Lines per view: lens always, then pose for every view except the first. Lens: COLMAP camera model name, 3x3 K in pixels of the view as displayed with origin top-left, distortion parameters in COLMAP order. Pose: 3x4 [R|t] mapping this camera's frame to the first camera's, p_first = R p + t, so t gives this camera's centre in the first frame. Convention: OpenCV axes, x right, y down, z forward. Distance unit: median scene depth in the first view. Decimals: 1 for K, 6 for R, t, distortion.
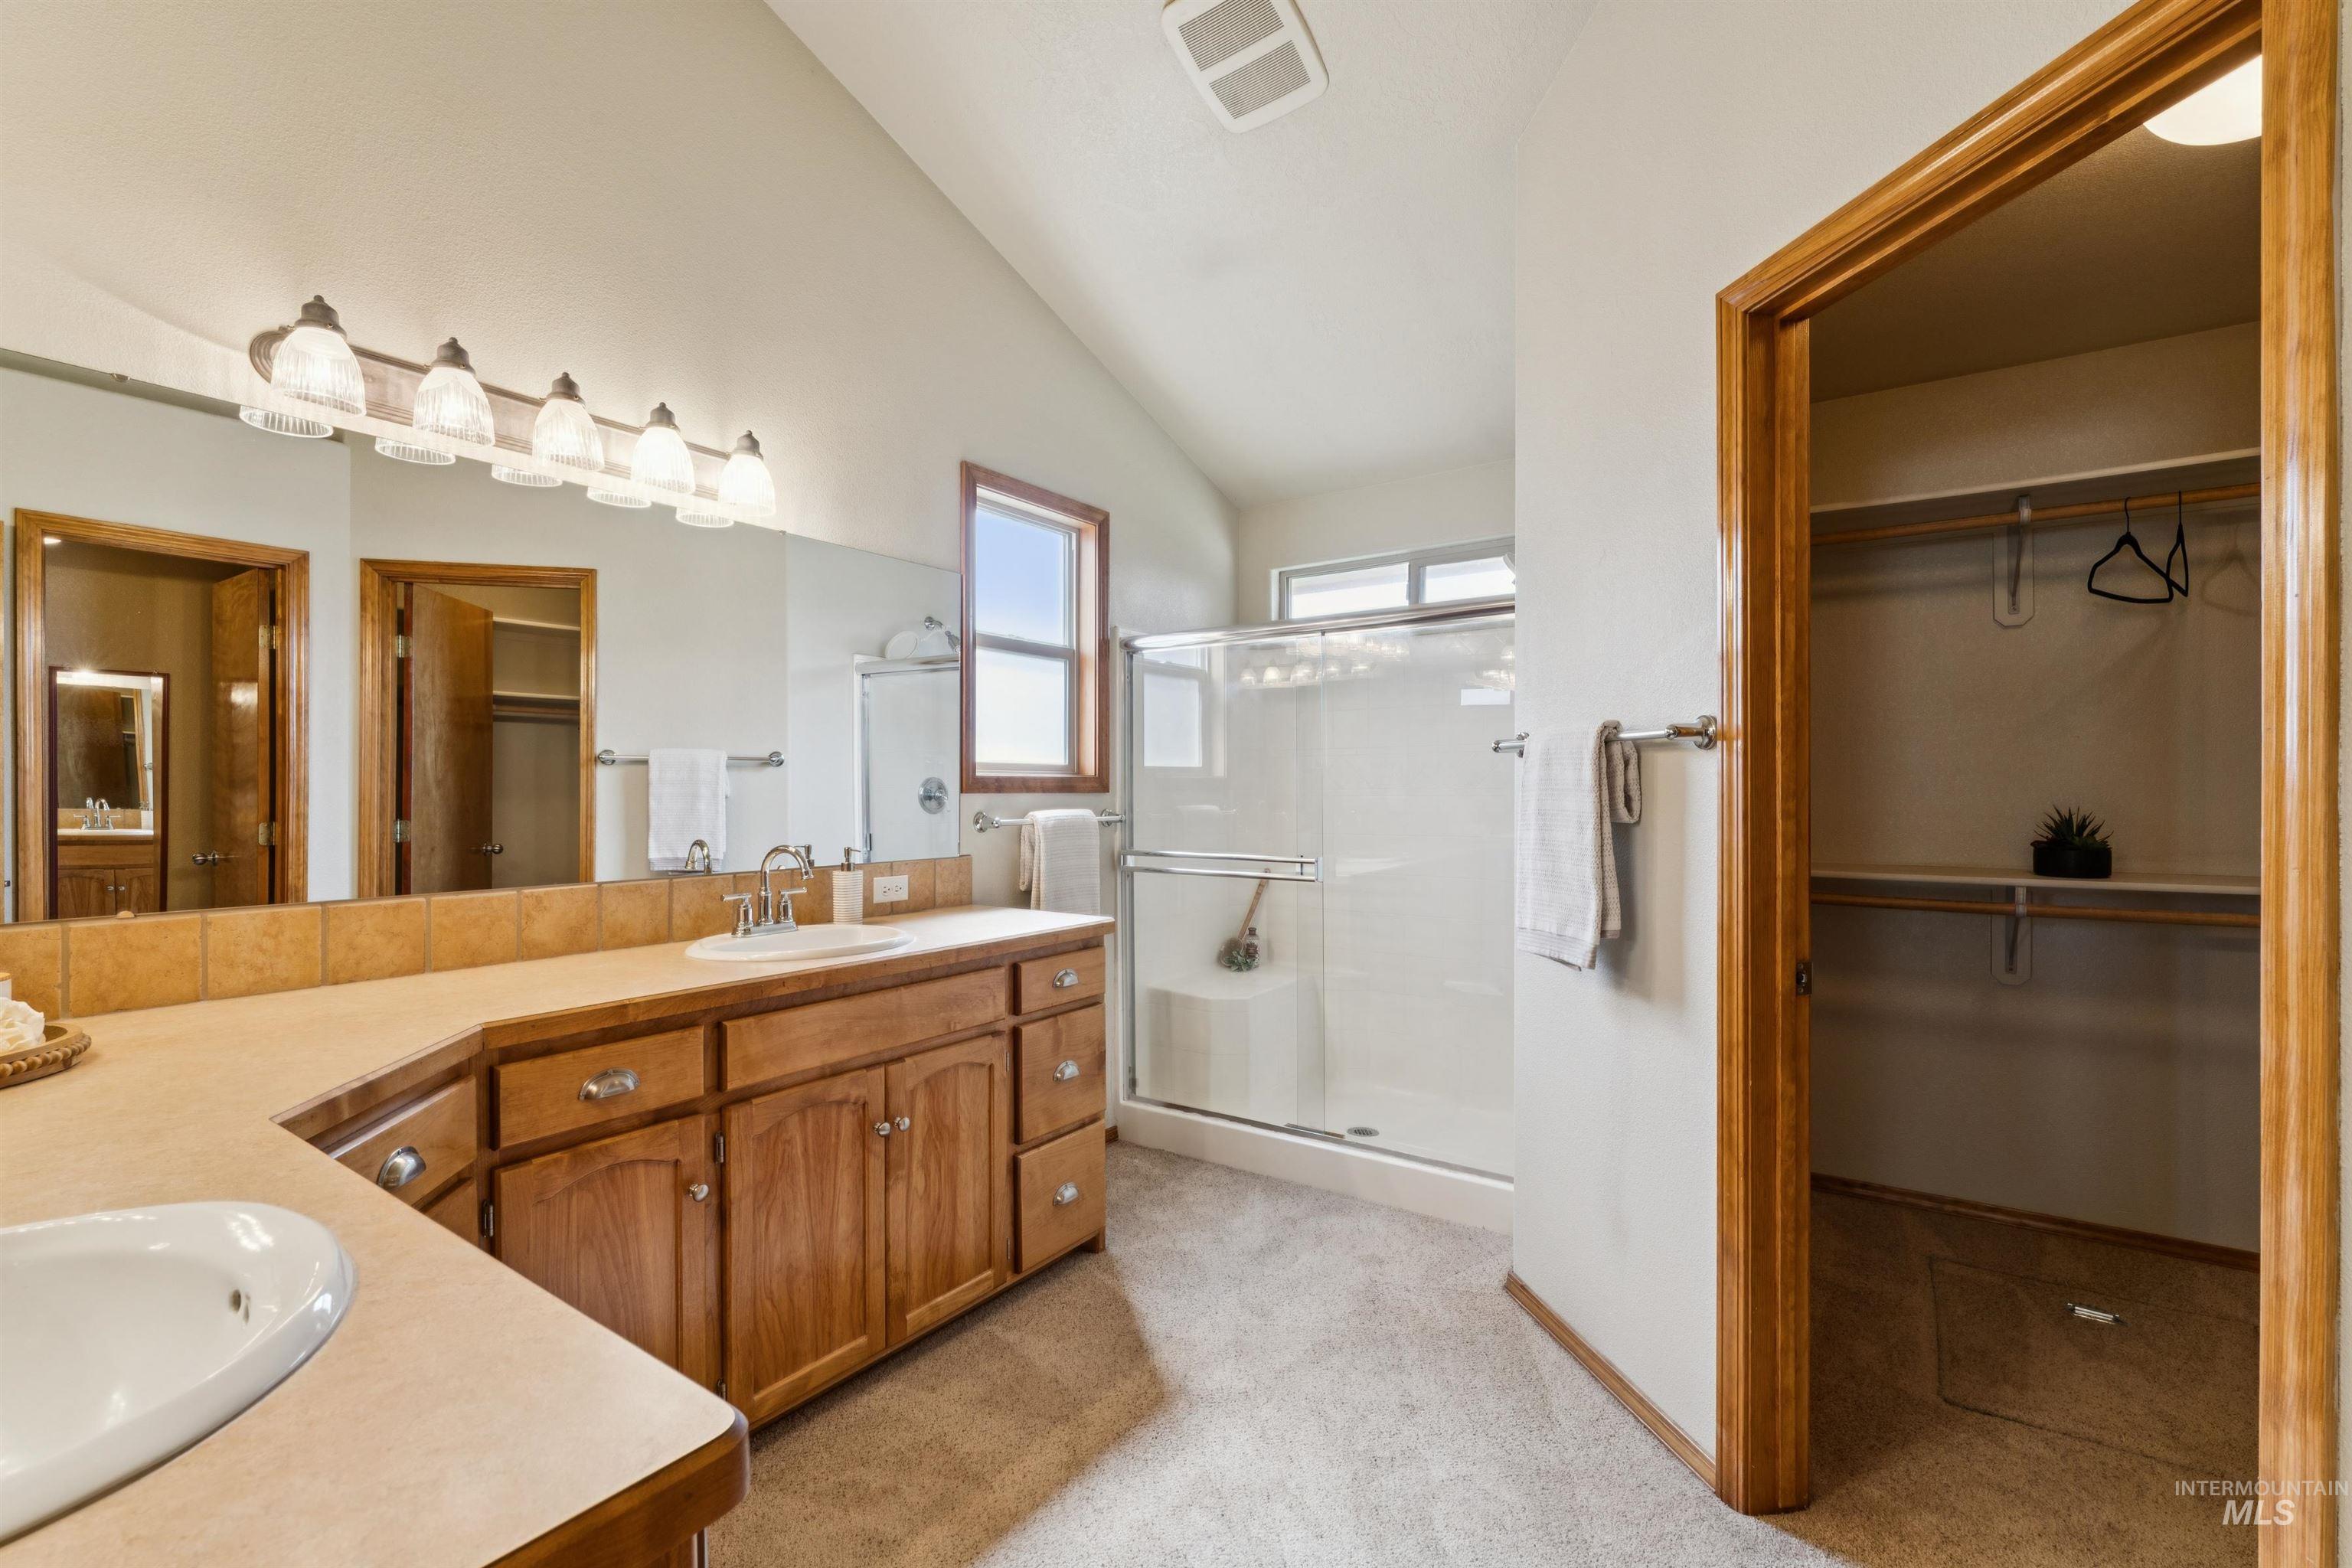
lens RADIAL K [[1016.0, 0, 1183.7], [0, 1016.0, 795.5], [0, 0, 1]] dist [-0.003200, -0.000471]
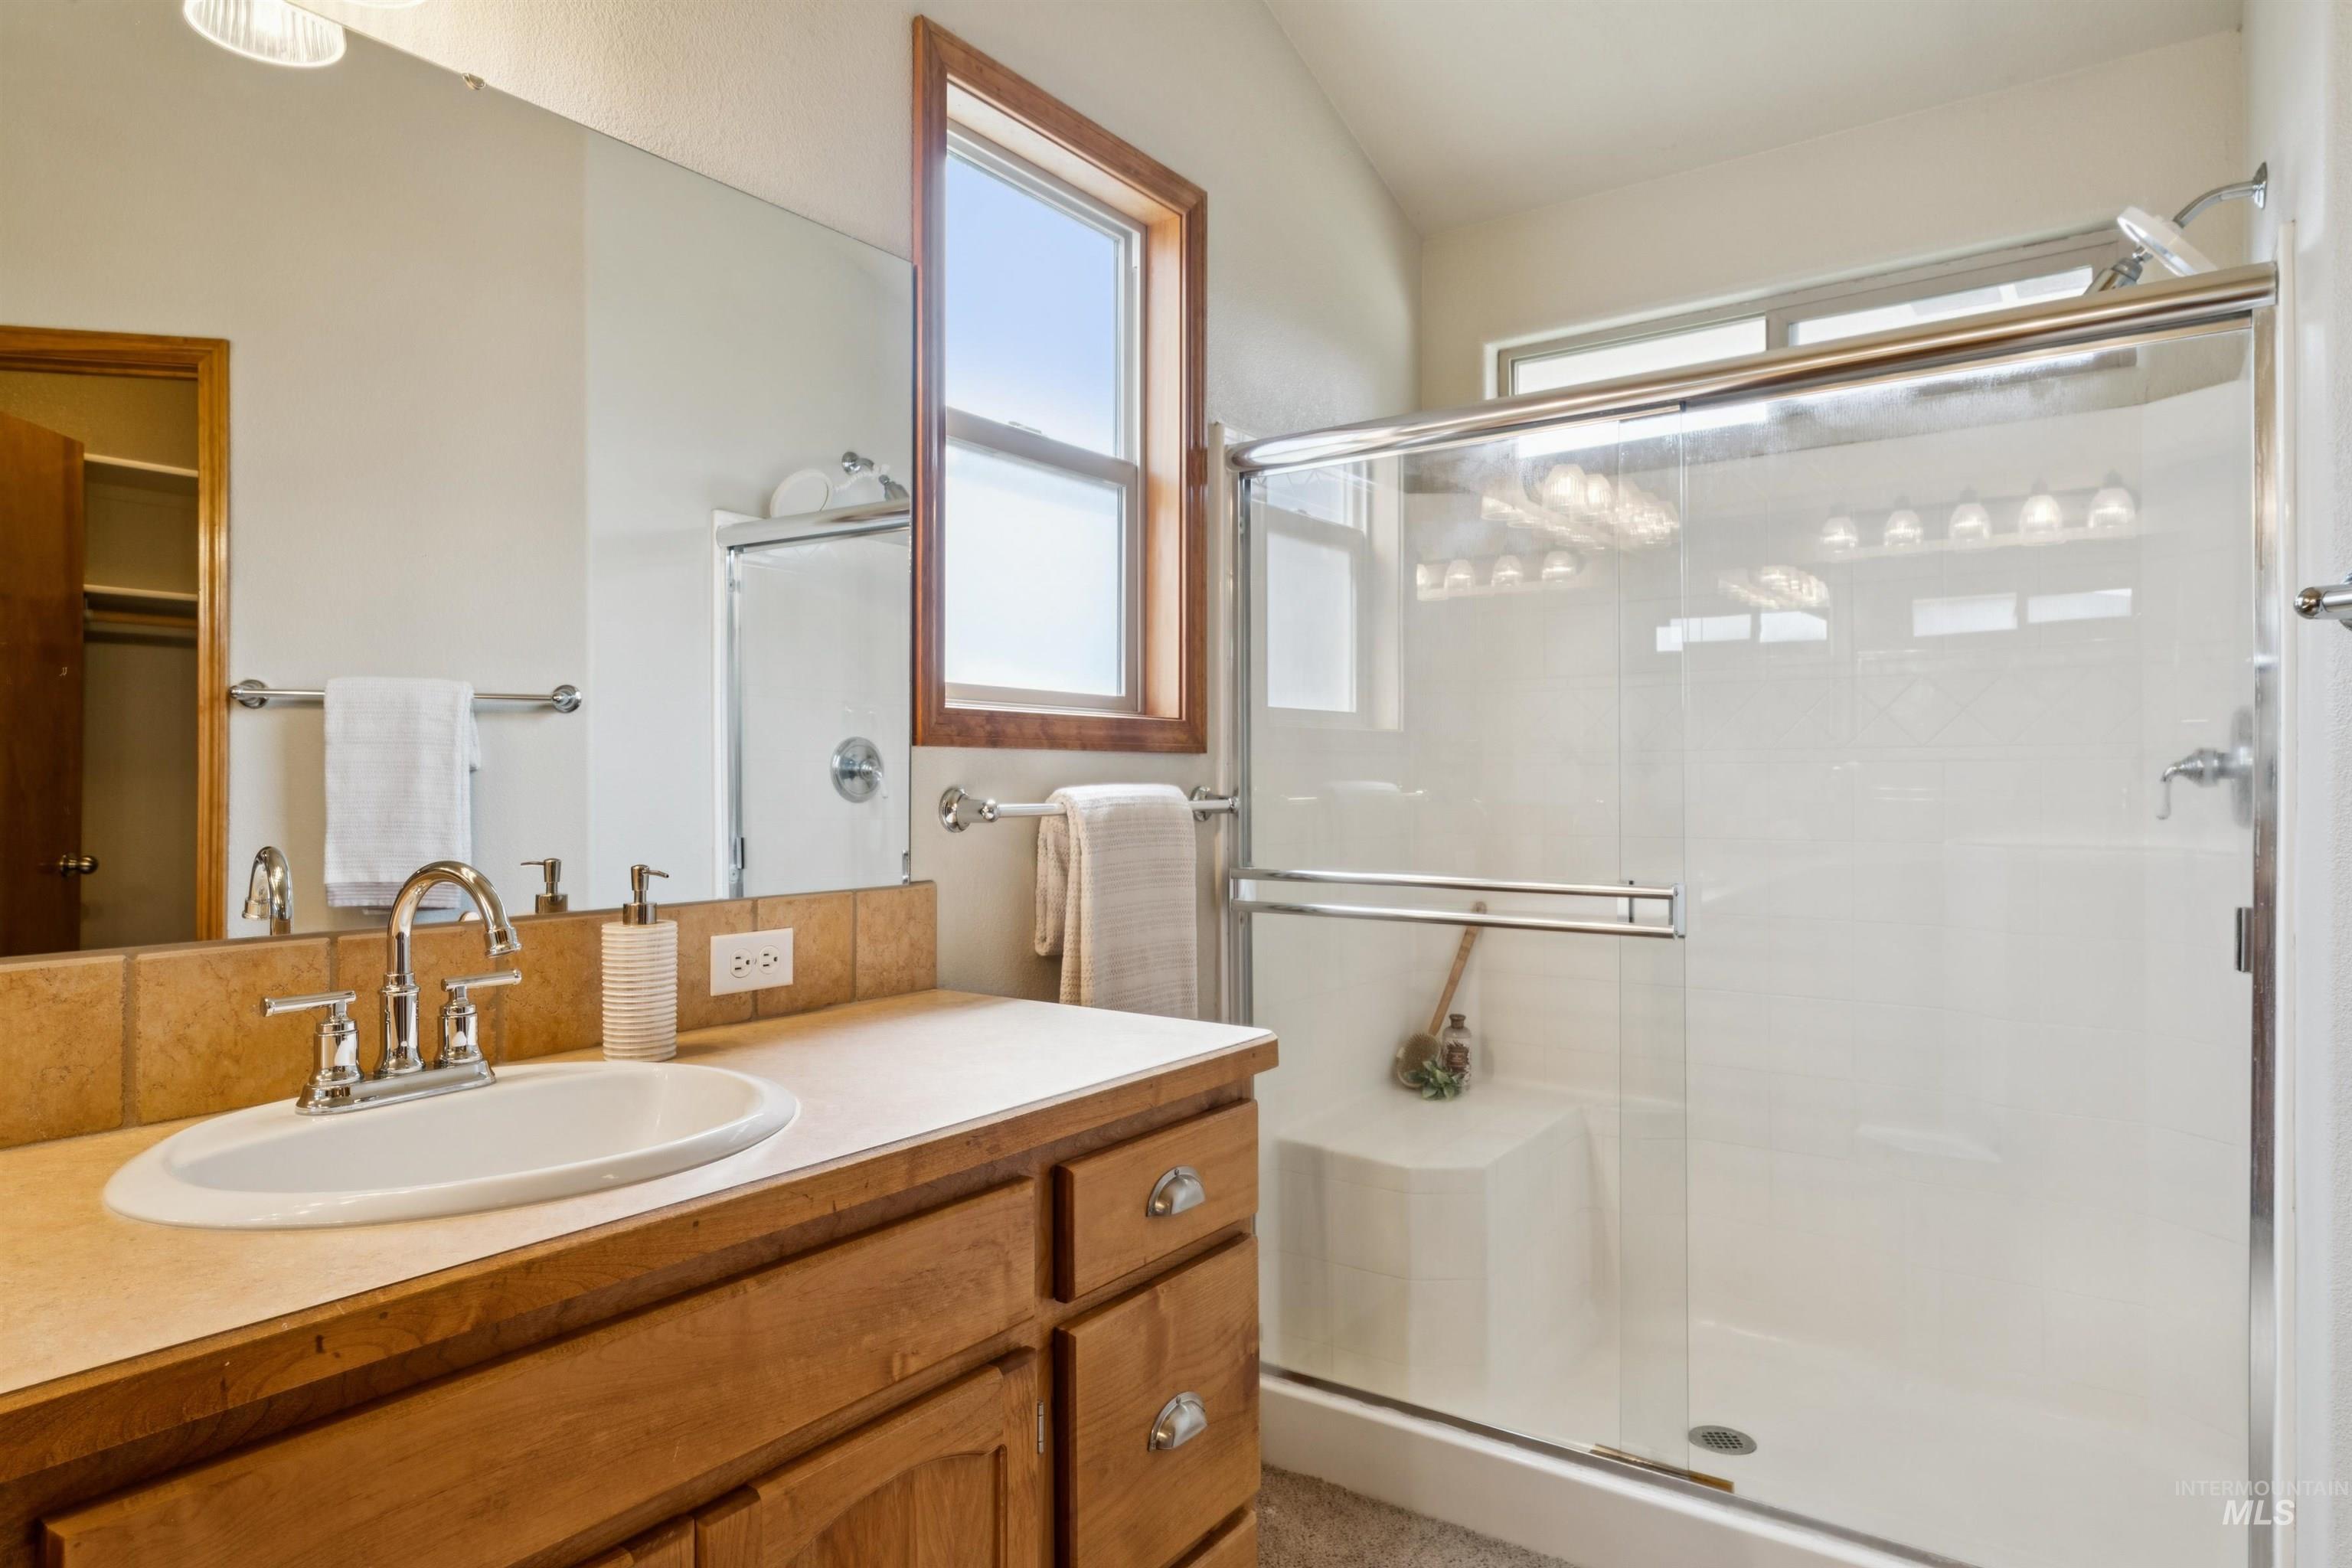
lens RADIAL K [[1360.4, 0, 1171.2], [0, 1360.4, 775.4], [0, 0, 1]] dist [-0.011999, 0.000469]
pose [[0.999808, -0.001482, -0.019535, -0.078782], [0.001258, 0.999934, -0.011462, 0.015844], [0.019550, 0.011435, 0.999743, 0.338405]]
